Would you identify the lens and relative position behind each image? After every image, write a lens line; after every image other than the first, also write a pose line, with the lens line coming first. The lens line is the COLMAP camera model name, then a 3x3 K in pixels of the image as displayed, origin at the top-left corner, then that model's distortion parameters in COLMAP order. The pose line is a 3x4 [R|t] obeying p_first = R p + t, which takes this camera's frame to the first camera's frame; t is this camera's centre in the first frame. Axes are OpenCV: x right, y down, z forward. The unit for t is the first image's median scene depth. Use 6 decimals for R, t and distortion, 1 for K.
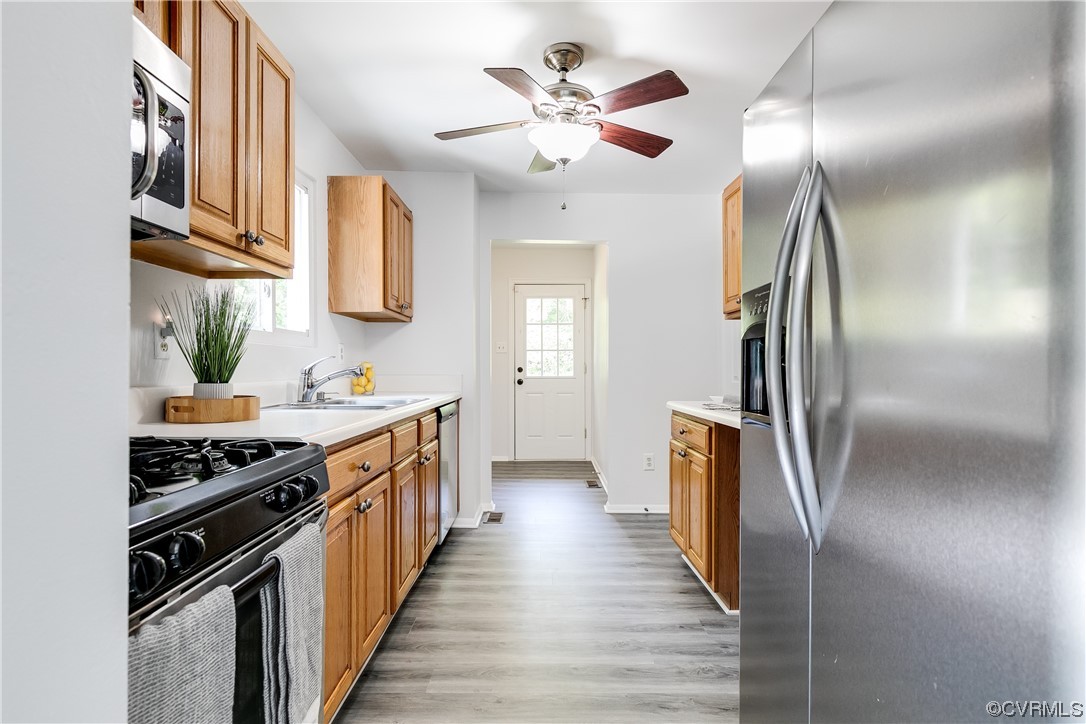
lens RADIAL K [[544.7, 0, 543.0], [0, 544.7, 362.0], [0, 0, 1]] dist [0.002197, 0.001078]
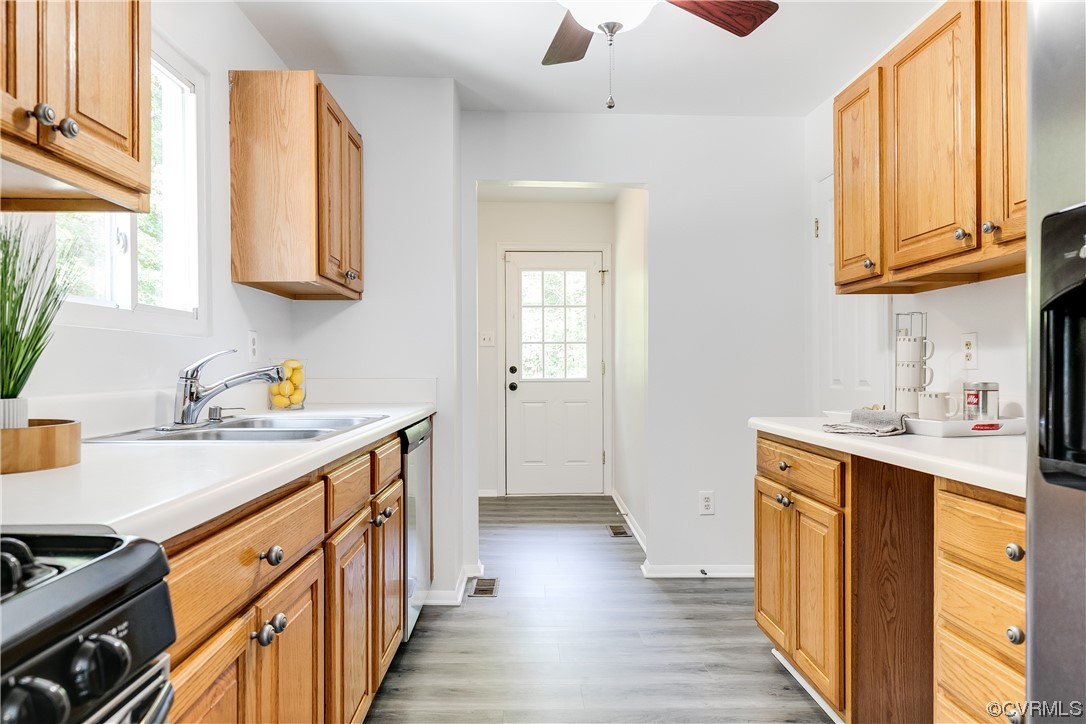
lens RADIAL K [[684.5, 0, 543.0], [0, 684.5, 362.0], [0, 0, 1]] dist [0.007007, 0.000082]
pose [[0.999768, -0.001293, 0.021485, -0.043744], [0.001203, 0.999991, 0.004183, 0.000600], [-0.021490, -0.004157, 0.999760, 0.186320]]
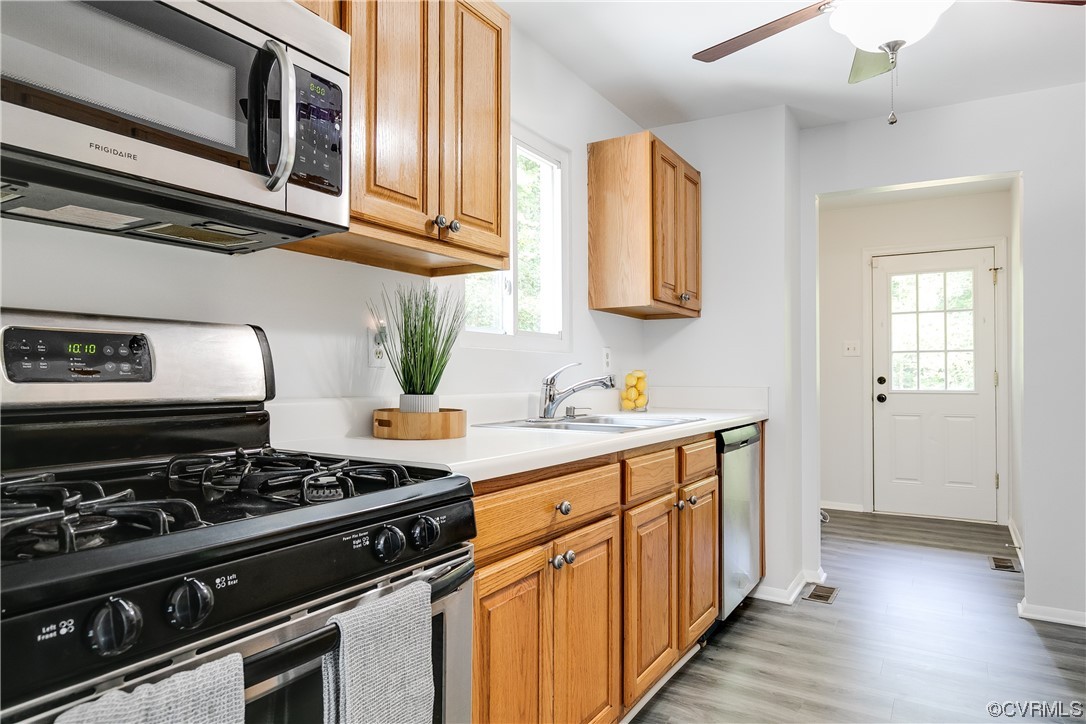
lens RADIAL K [[674.3, 0, 543.0], [0, 674.3, 362.0], [0, 0, 1]] dist [0.000380, -0.000062]
pose [[0.851896, -0.009544, -0.523624, 0.080386], [0.003478, 0.999915, -0.012567, 0.000675], [0.523700, 0.008884, 0.851857, 0.105324]]
